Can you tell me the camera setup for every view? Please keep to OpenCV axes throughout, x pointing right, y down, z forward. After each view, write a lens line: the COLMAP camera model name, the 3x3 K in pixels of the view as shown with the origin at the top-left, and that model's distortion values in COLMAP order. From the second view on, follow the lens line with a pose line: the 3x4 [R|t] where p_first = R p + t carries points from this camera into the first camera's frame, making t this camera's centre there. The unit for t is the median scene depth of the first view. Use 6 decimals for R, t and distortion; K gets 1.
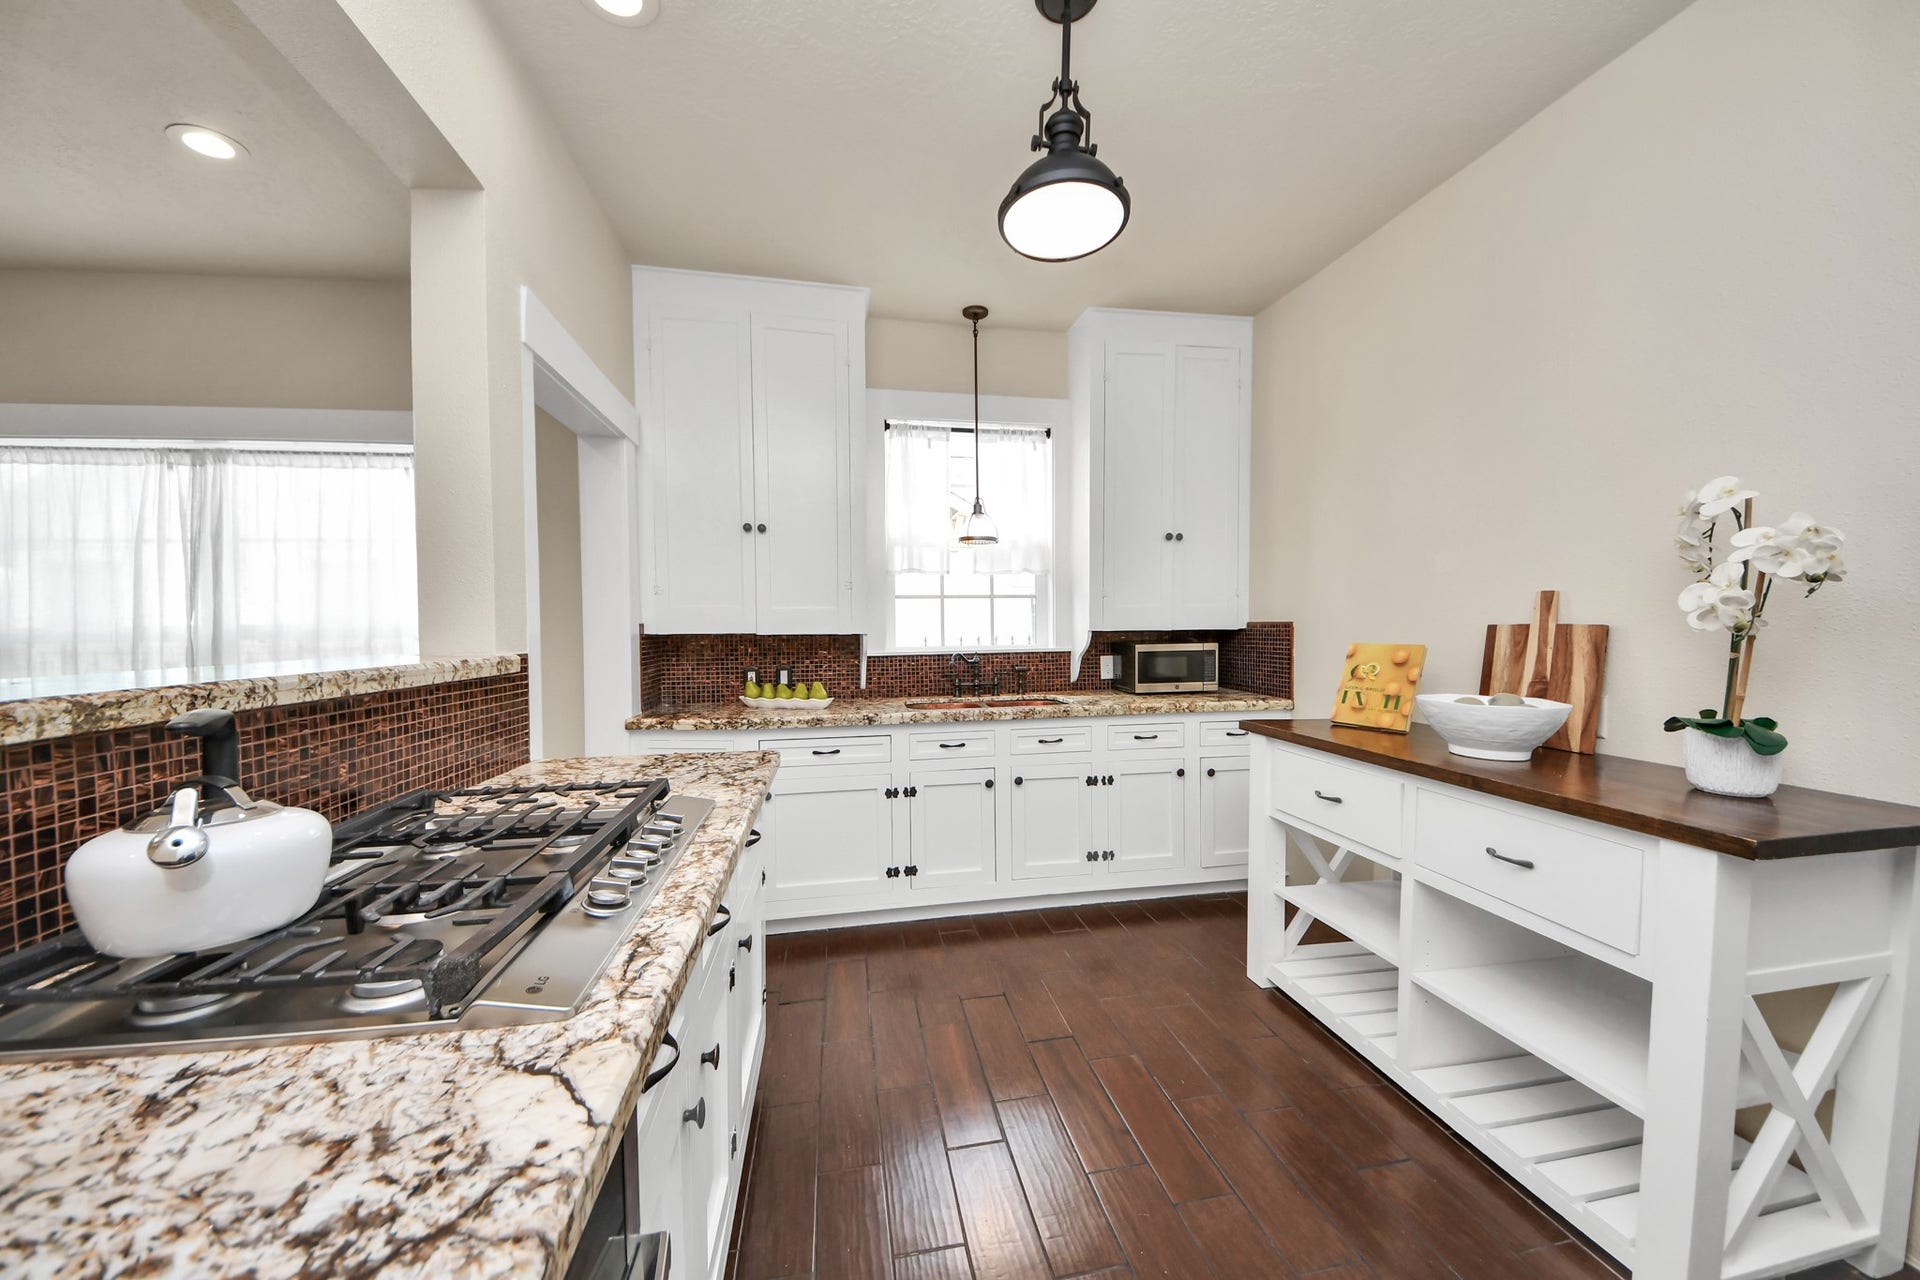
lens RADIAL K [[696.0, 0, 961.2], [0, 696.0, 650.2], [0, 0, 1]] dist [0.001053, -0.000498]
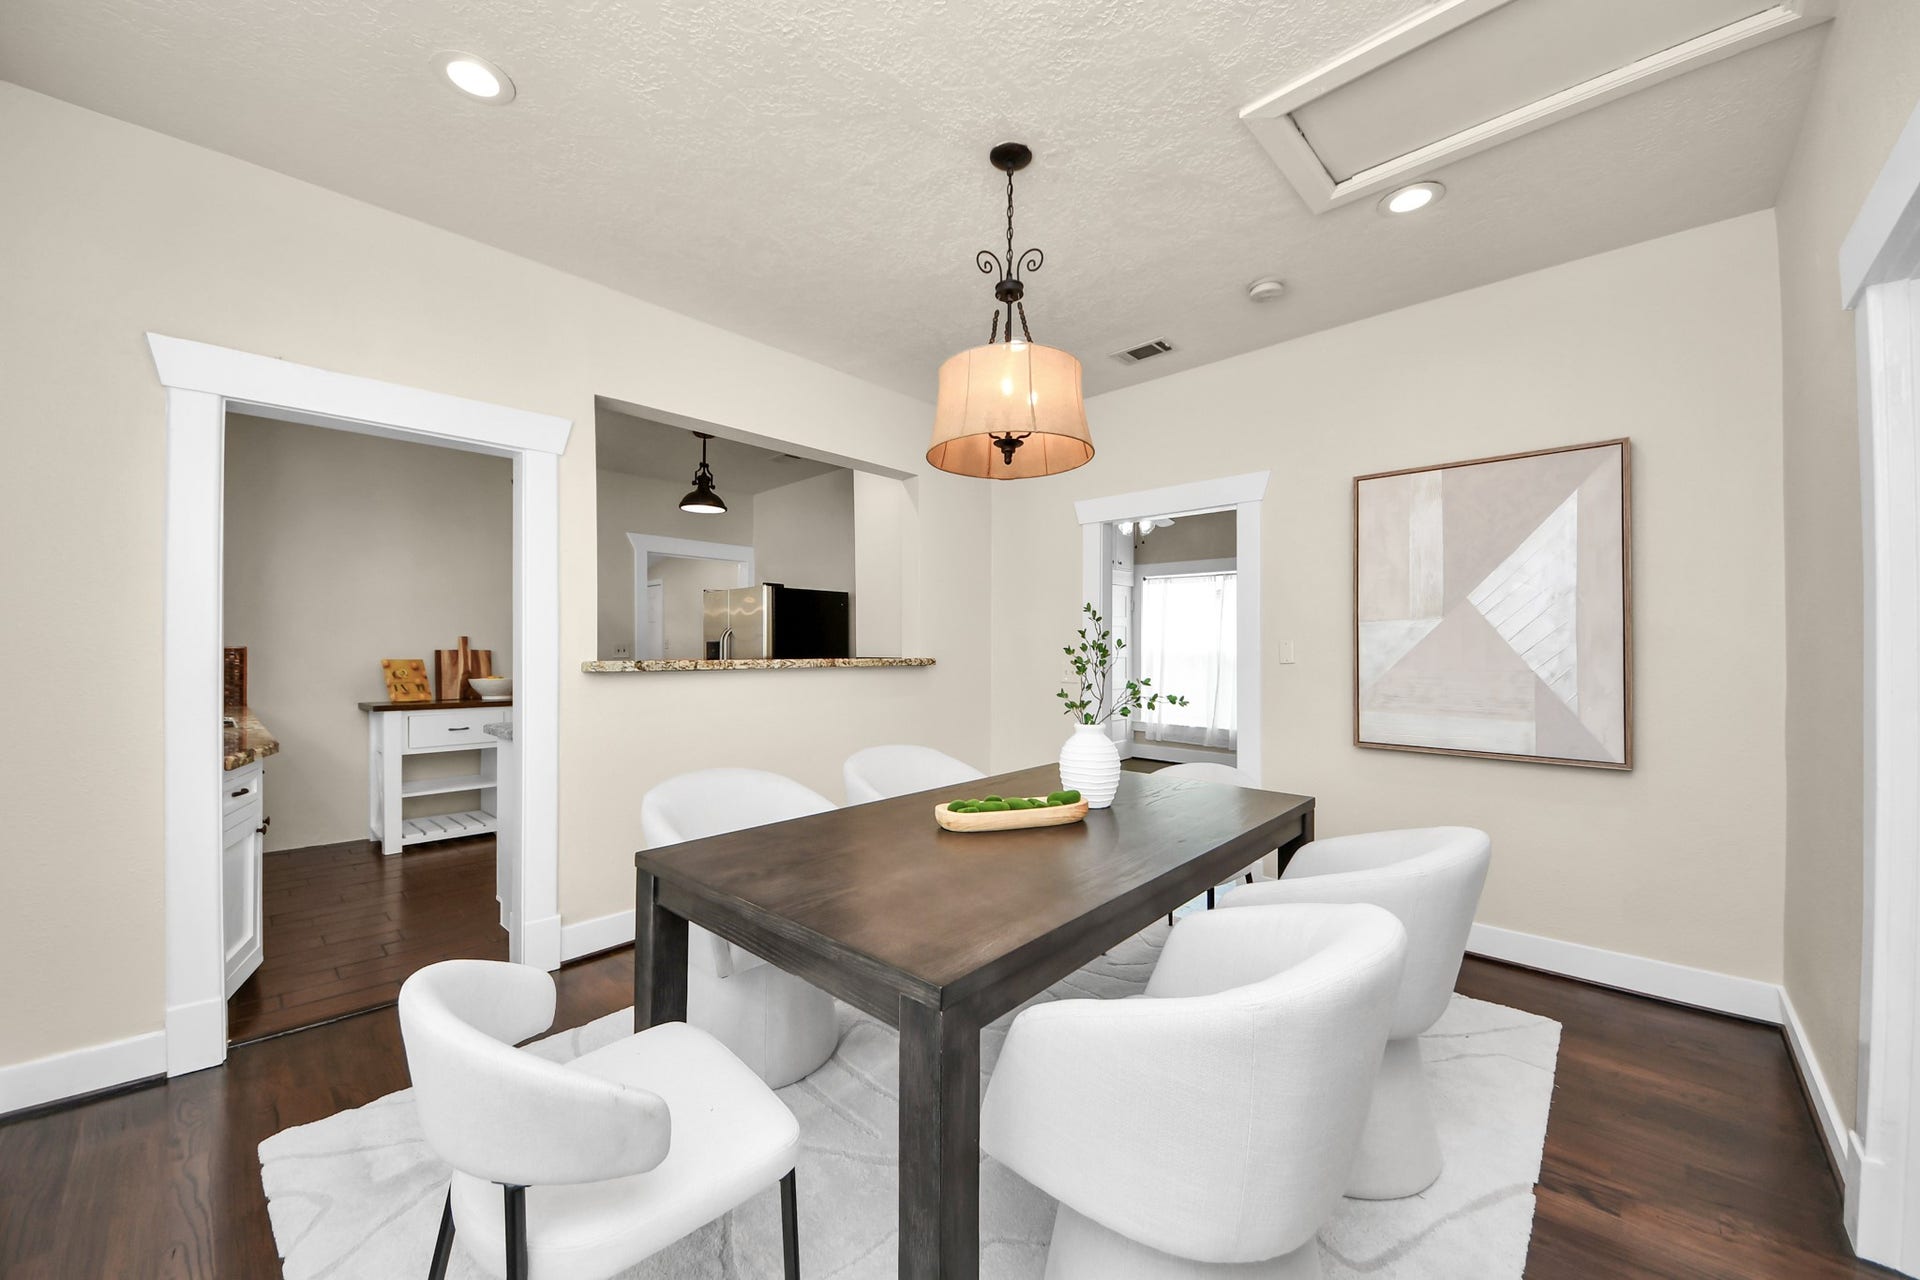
lens RADIAL K [[696.0, 0, 975.1], [0, 696.0, 648.3], [0, 0, 1]] dist [0.001053, -0.000498]
pose [[-0.611826, 0.010523, 0.790923, -1.947064], [0.032308, 0.999410, 0.011695, -0.011365], [-0.790333, 0.032709, -0.611804, 0.948551]]
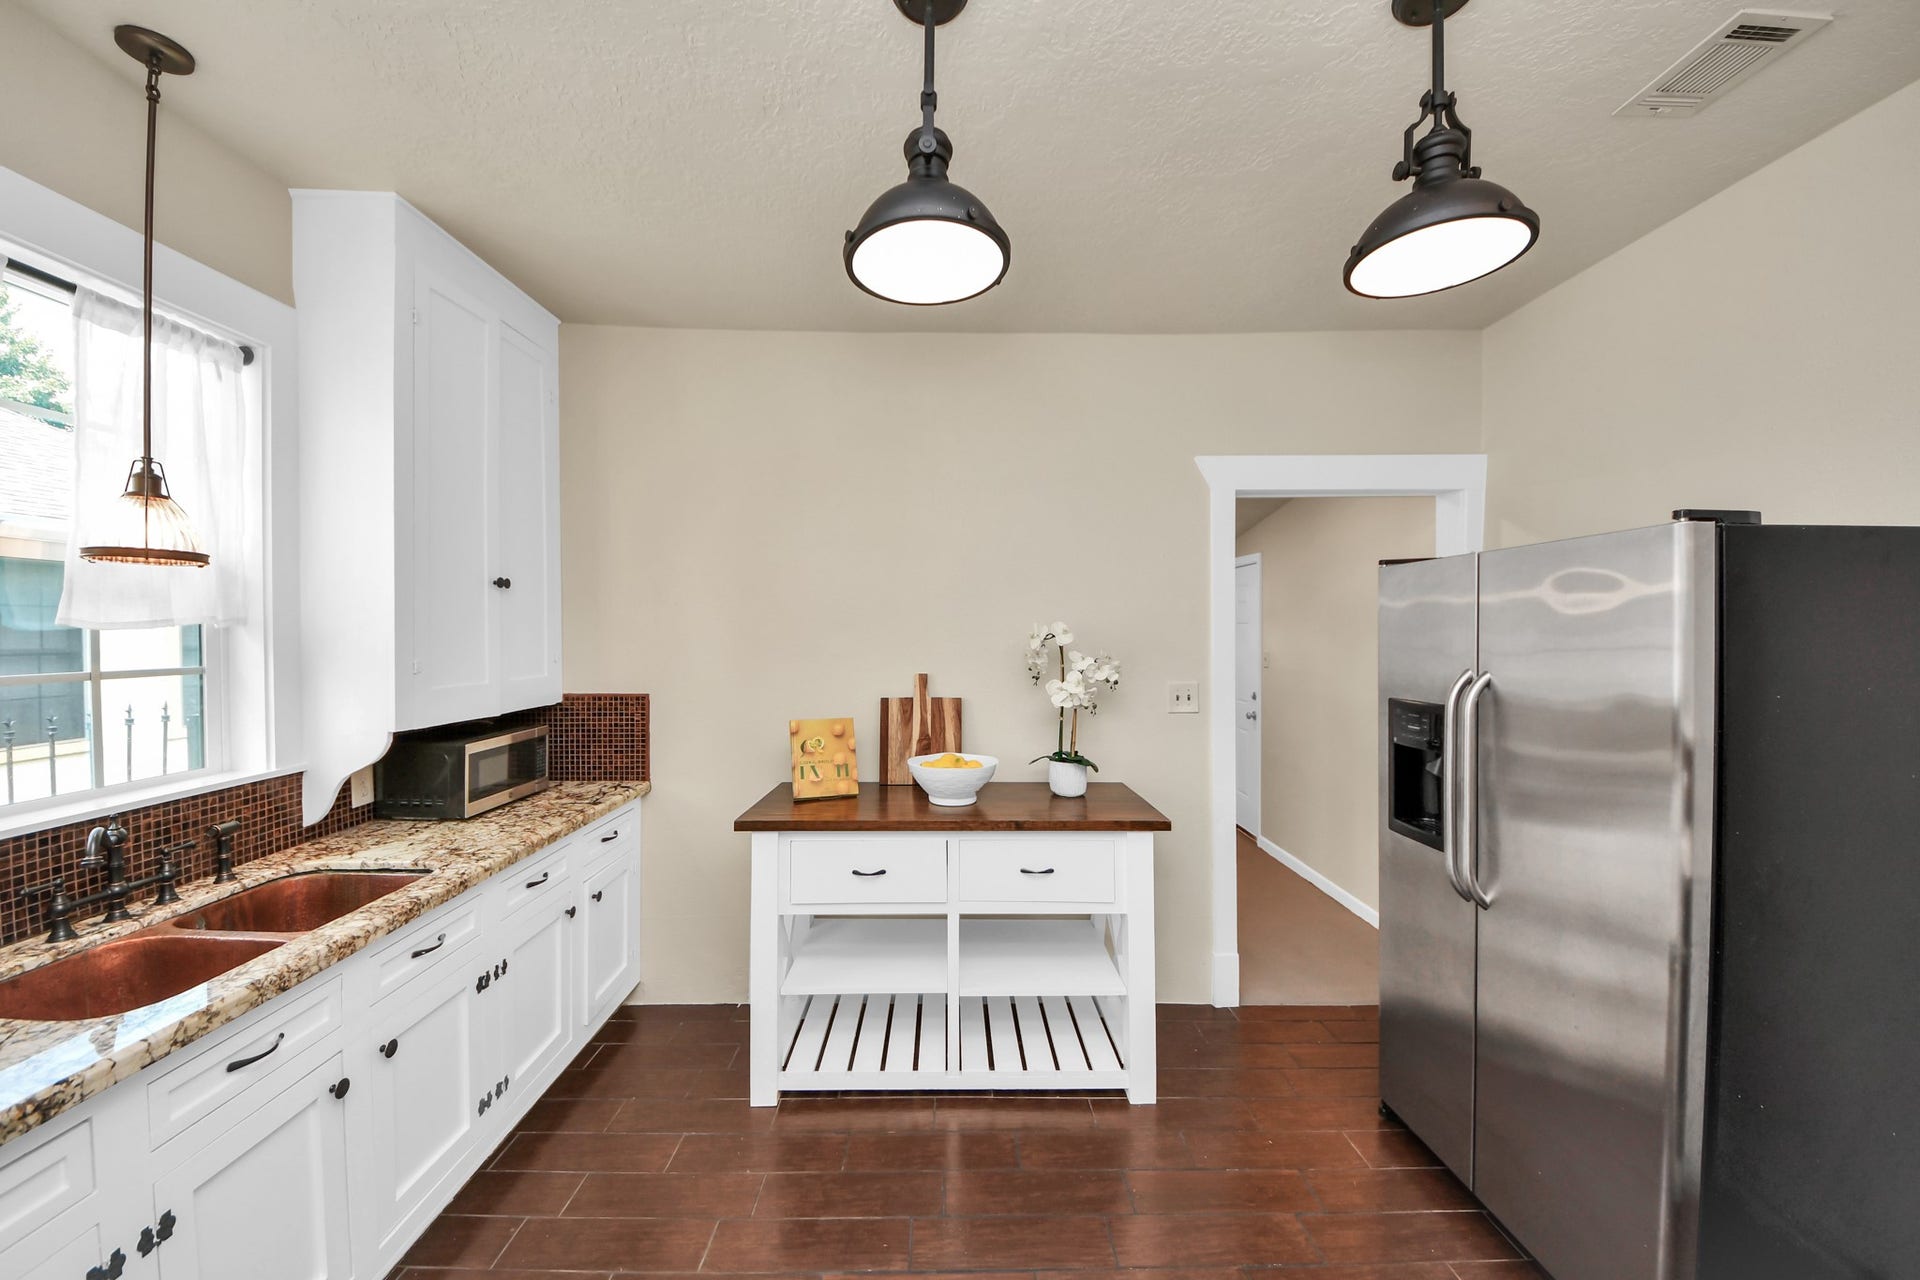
lens RADIAL K [[696.0, 0, 964.8], [0, 696.0, 640.5], [0, 0, 1]] dist [0.001053, -0.000498]
pose [[0.151238, 0.000040, 0.988497, -0.466647], [0.032396, 0.999463, -0.004997, -0.123955], [-0.987966, 0.032780, 0.151156, 0.616273]]
